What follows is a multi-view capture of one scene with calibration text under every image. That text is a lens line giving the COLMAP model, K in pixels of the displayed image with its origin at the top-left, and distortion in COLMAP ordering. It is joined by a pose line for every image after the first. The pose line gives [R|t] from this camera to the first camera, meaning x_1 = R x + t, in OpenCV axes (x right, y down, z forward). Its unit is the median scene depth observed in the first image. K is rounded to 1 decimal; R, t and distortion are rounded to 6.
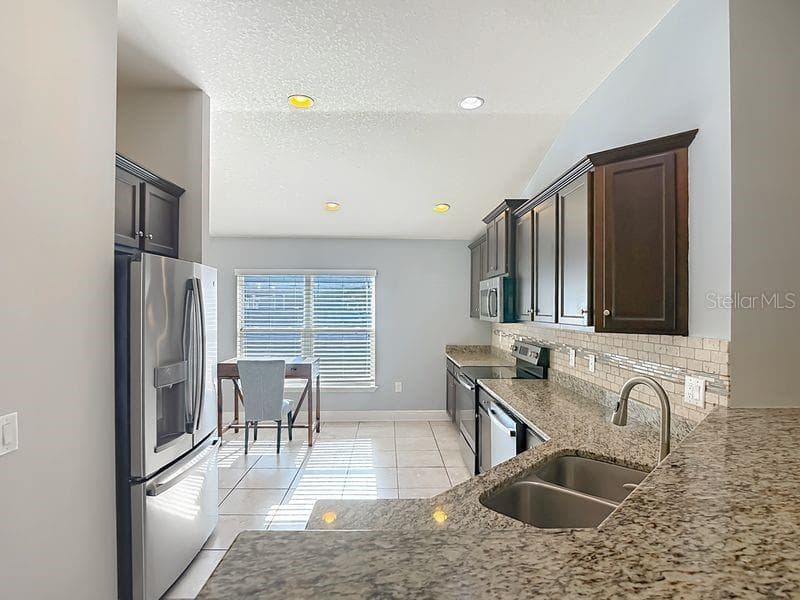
lens RADIAL K [[429.2, 0, 399.4], [0, 429.2, 308.2], [0, 0, 1]] dist [-0.001800, -0.000652]
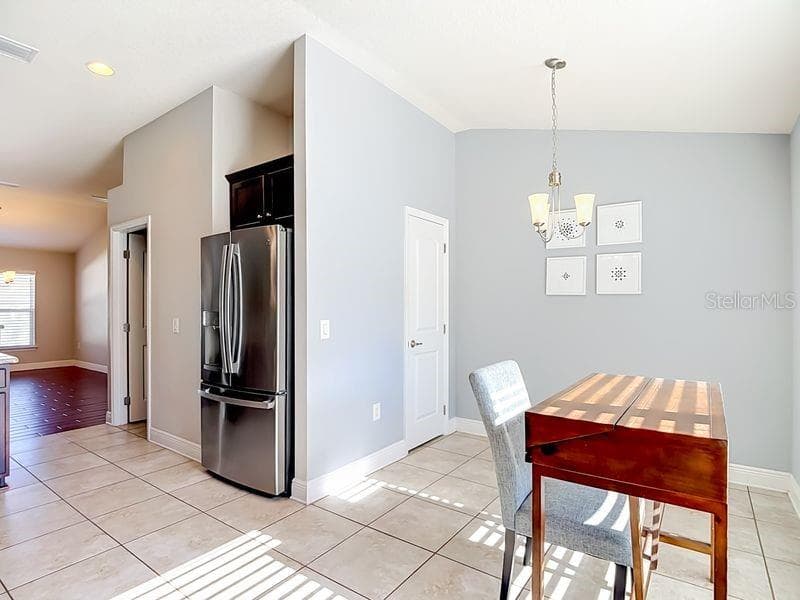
lens RADIAL K [[429.2, 0, 399.4], [0, 429.2, 308.2], [0, 0, 1]] dist [-0.001800, -0.000652]
pose [[-0.623611, -0.002472, -0.781731, 0.086112], [-0.004650, 0.999989, 0.000548, 0.057867], [0.781721, 0.003977, -0.623615, 1.091902]]
